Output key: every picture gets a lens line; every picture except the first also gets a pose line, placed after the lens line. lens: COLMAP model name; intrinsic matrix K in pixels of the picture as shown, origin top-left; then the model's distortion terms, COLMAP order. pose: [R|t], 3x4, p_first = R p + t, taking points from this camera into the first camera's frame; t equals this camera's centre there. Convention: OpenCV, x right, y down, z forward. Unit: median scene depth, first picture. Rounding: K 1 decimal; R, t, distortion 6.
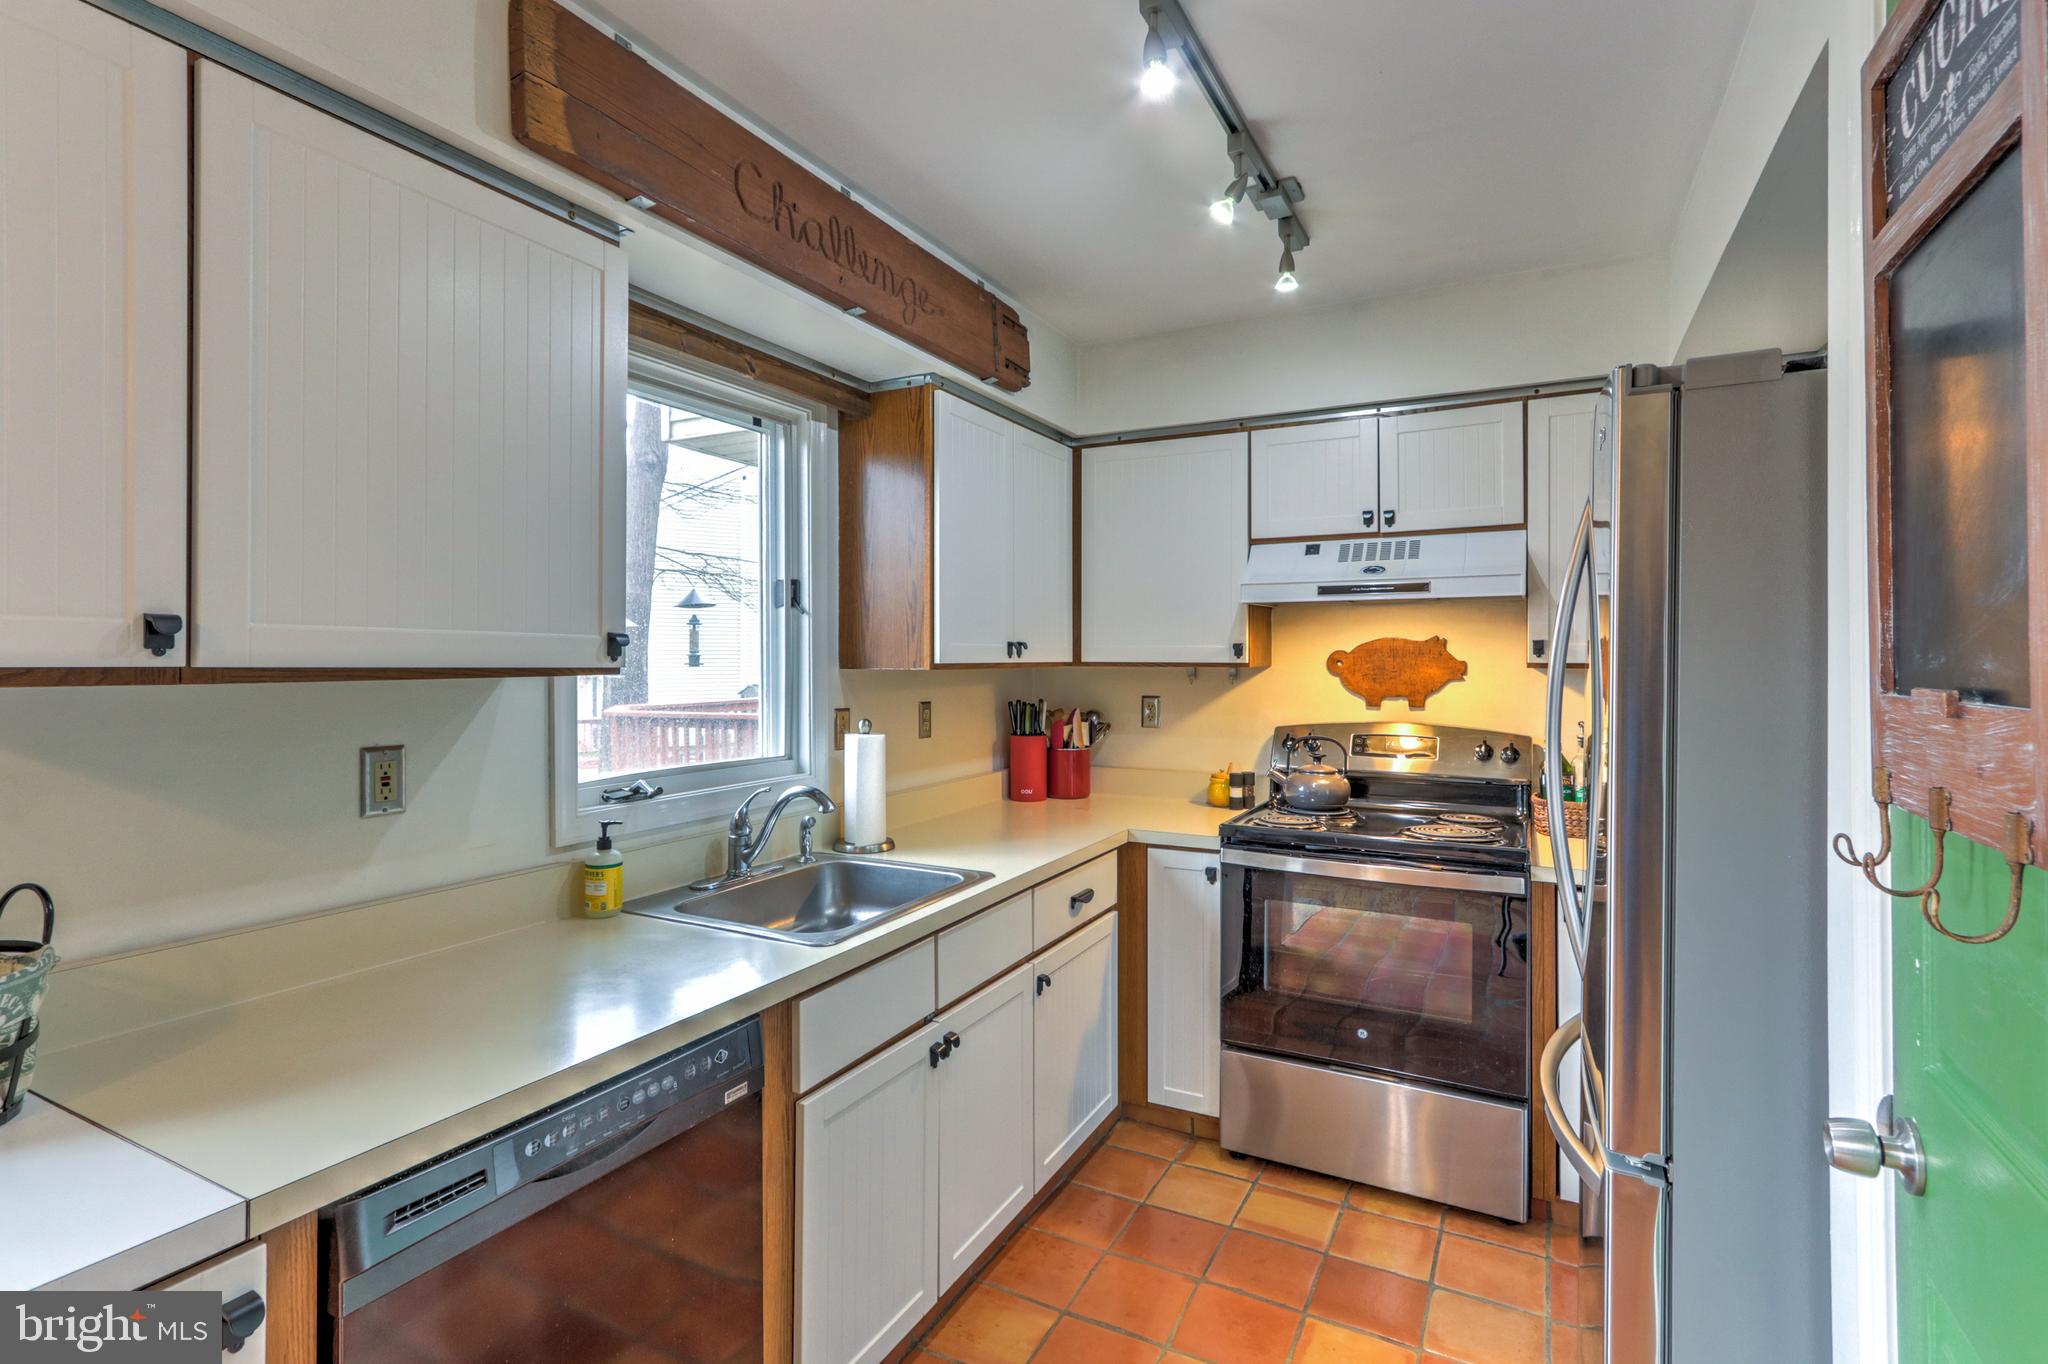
lens RADIAL K [[961.2, 0, 1032.8], [0, 961.2, 661.3], [0, 0, 1]] dist [0.003456, 0.001827]
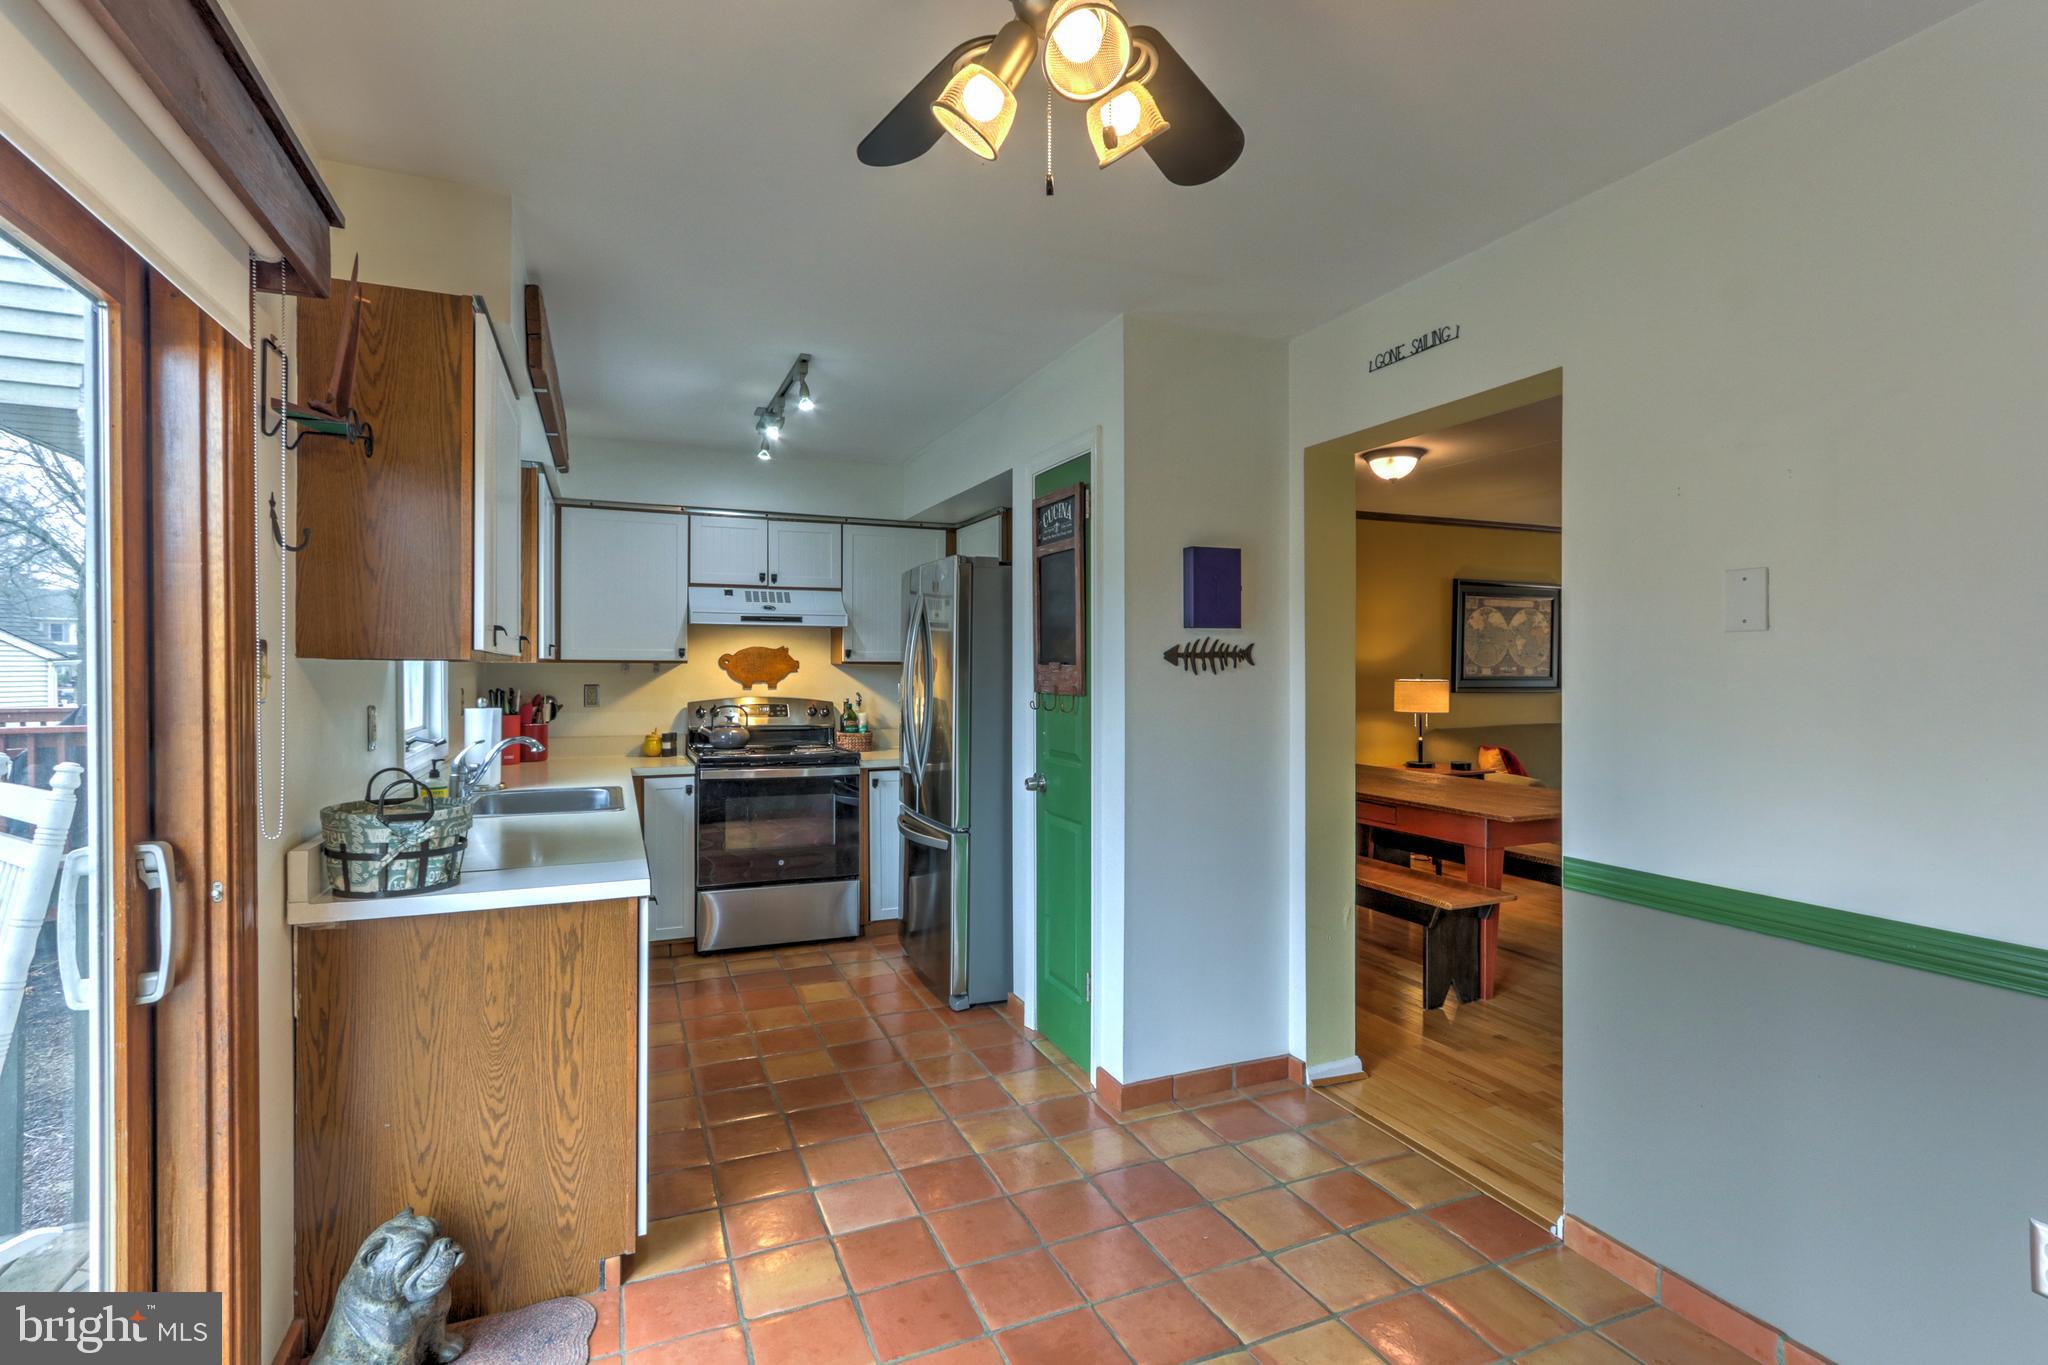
lens RADIAL K [[961.2, 0, 1019.0], [0, 961.2, 673.4], [0, 0, 1]] dist [0.003456, 0.001827]
pose [[0.630712, -0.002116, 0.776014, -0.754455], [-0.001115, 0.999993, 0.003632, 0.018361], [-0.776016, -0.003156, 0.630705, -0.482217]]
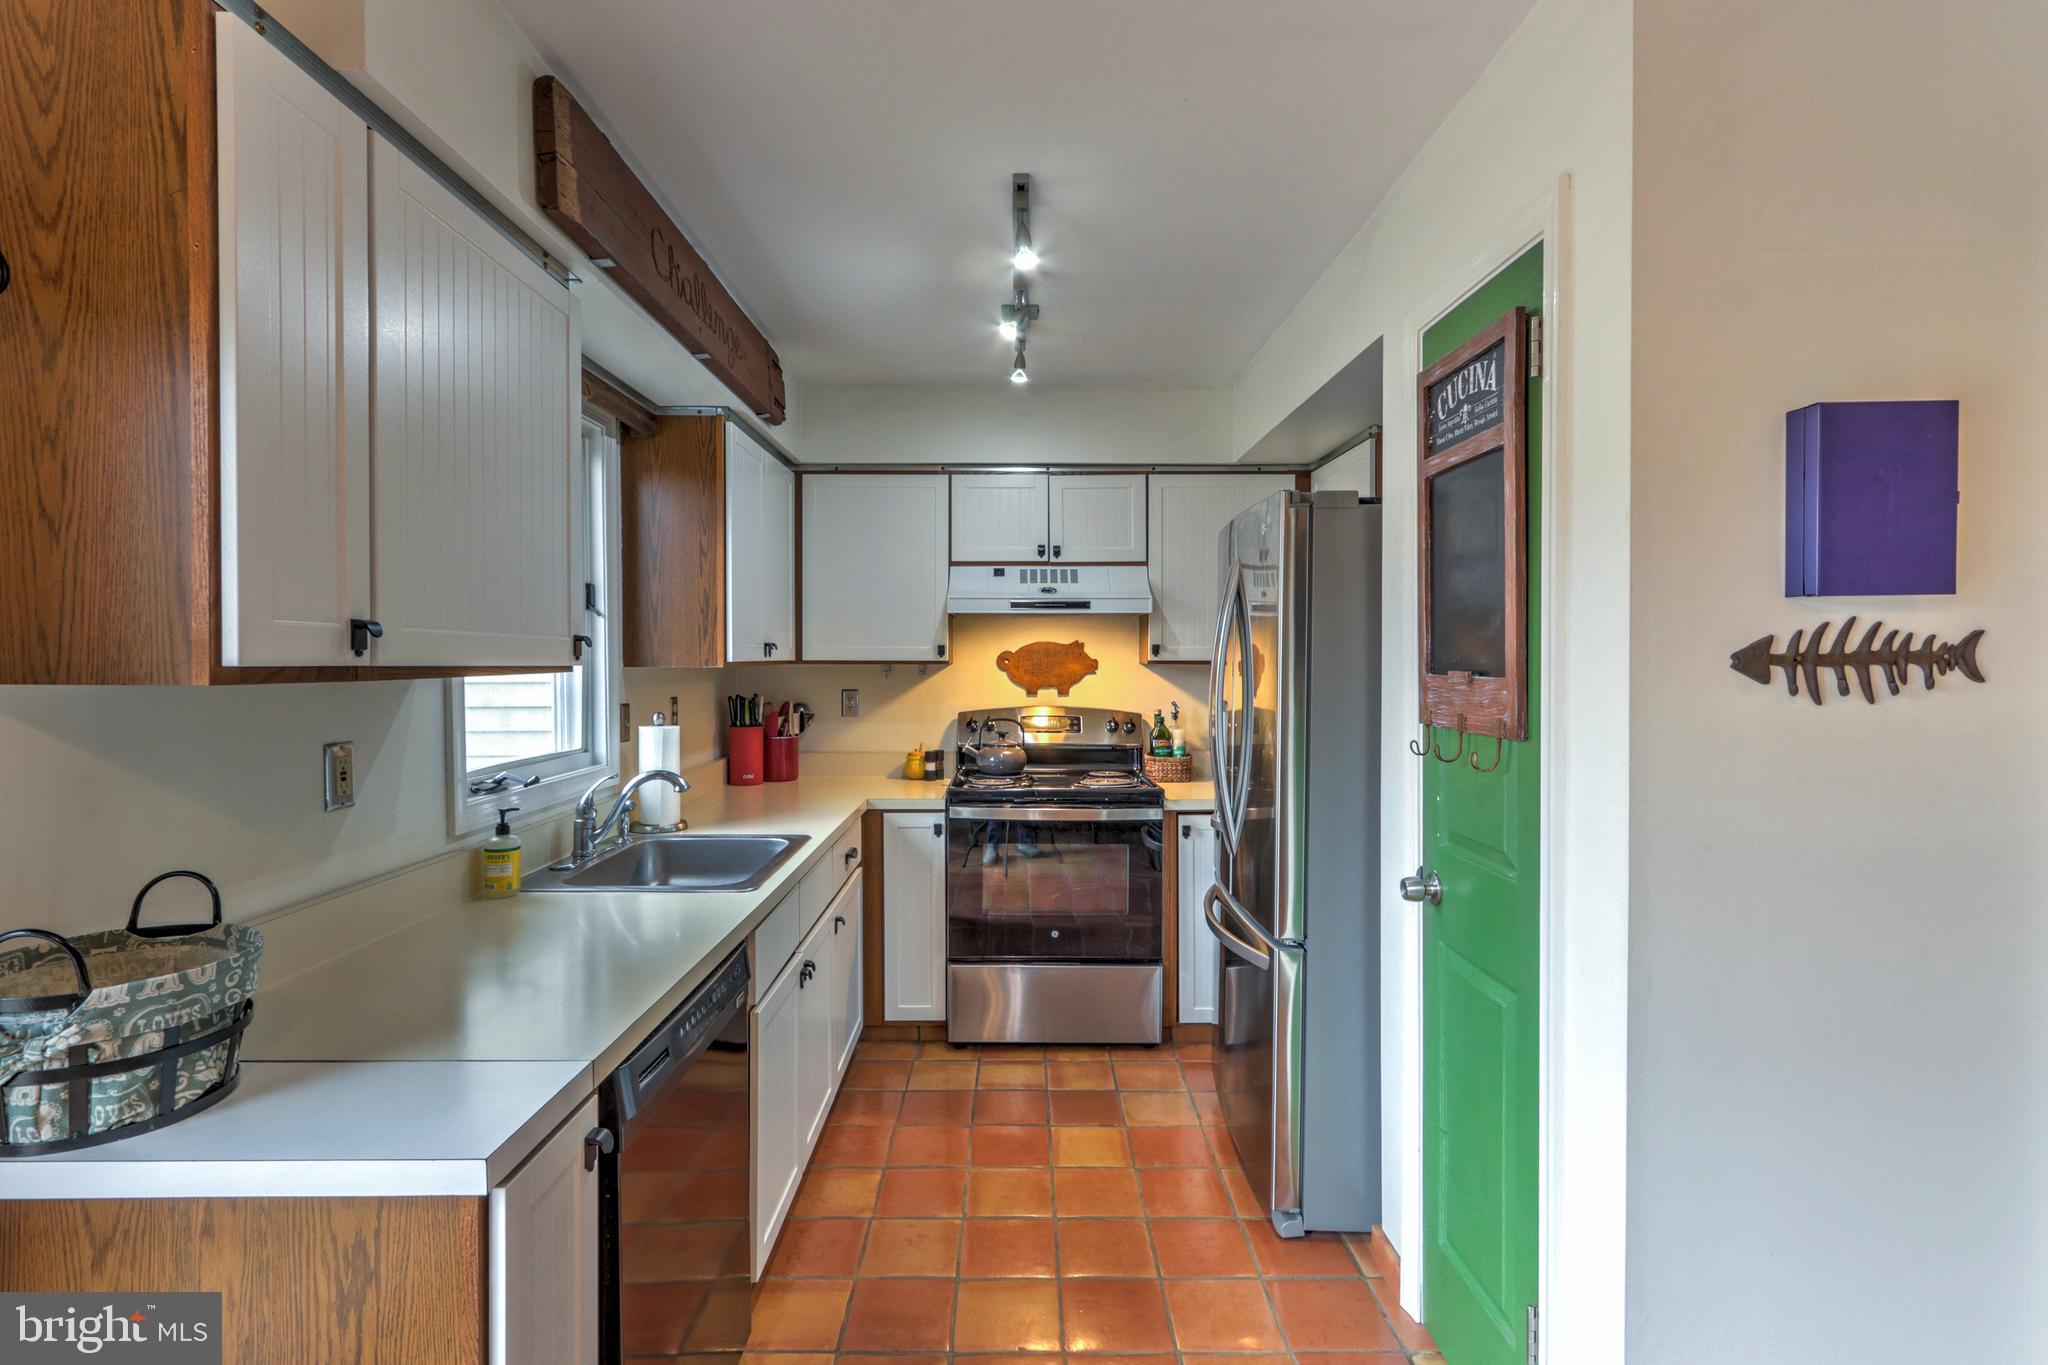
lens RADIAL K [[961.2, 0, 1018.7], [0, 961.2, 674.6], [0, 0, 1]] dist [0.003456, 0.001827]
pose [[0.883816, -0.008541, 0.467758, -0.317491], [0.001134, 0.999870, 0.016115, -0.000603], [-0.467834, -0.013712, 0.883710, -0.161229]]
